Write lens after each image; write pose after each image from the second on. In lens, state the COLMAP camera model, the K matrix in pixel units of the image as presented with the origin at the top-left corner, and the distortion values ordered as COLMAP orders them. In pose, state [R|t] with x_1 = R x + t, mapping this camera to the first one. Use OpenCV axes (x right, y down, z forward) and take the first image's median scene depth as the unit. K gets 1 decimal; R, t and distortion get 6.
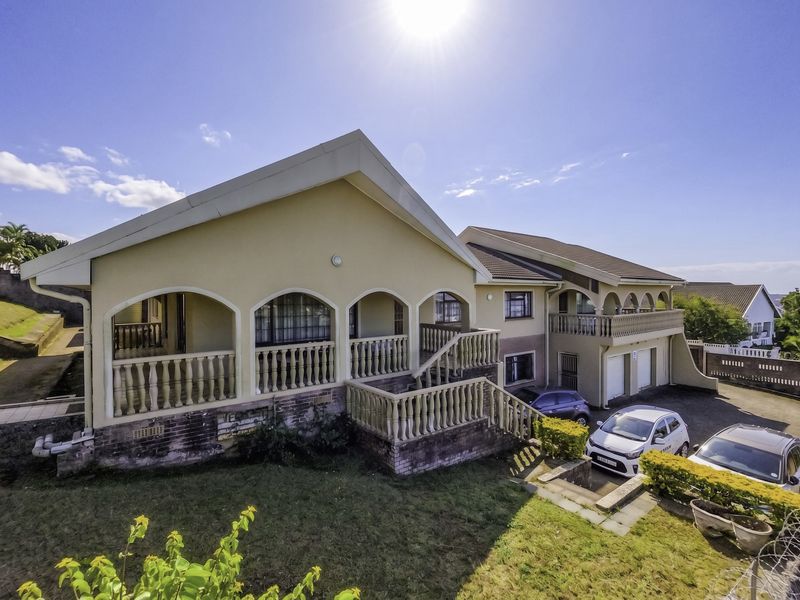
lens RADIAL K [[414.4, 0, 400.0], [0, 414.4, 300.0], [0, 0, 1]] dist [-0.000575, 0.002067]
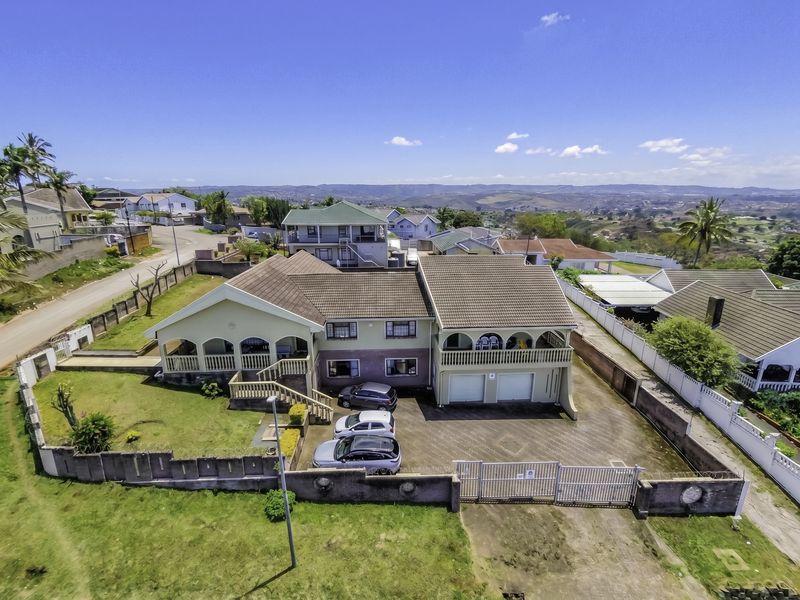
lens RADIAL K [[419.6, 0, 400.0], [0, 419.6, 300.0], [0, 0, 1]] dist [-0.001000, 0.000471]
pose [[0.773555, 0.161798, -0.612726, 1.232907], [0.013534, 0.962421, 0.271225, -0.522812], [0.633584, -0.218100, 0.742296, -0.143540]]
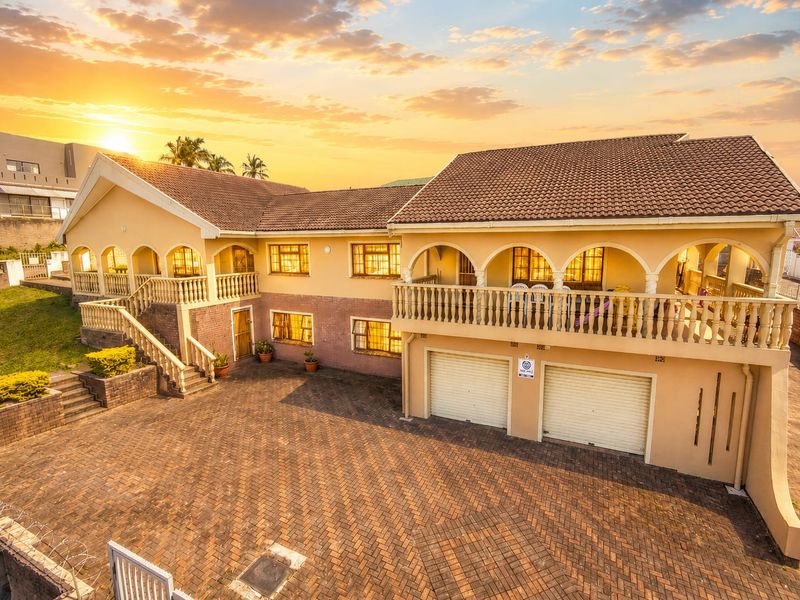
lens RADIAL K [[414.4, 0, 400.0], [0, 414.4, 300.0], [0, 0, 1]] dist [-0.000575, 0.002067]
pose [[0.418351, 0.152102, -0.895459, 1.059225], [-0.003414, 0.986135, 0.165909, -0.048019], [0.908279, -0.066351, 0.413070, 0.705602]]
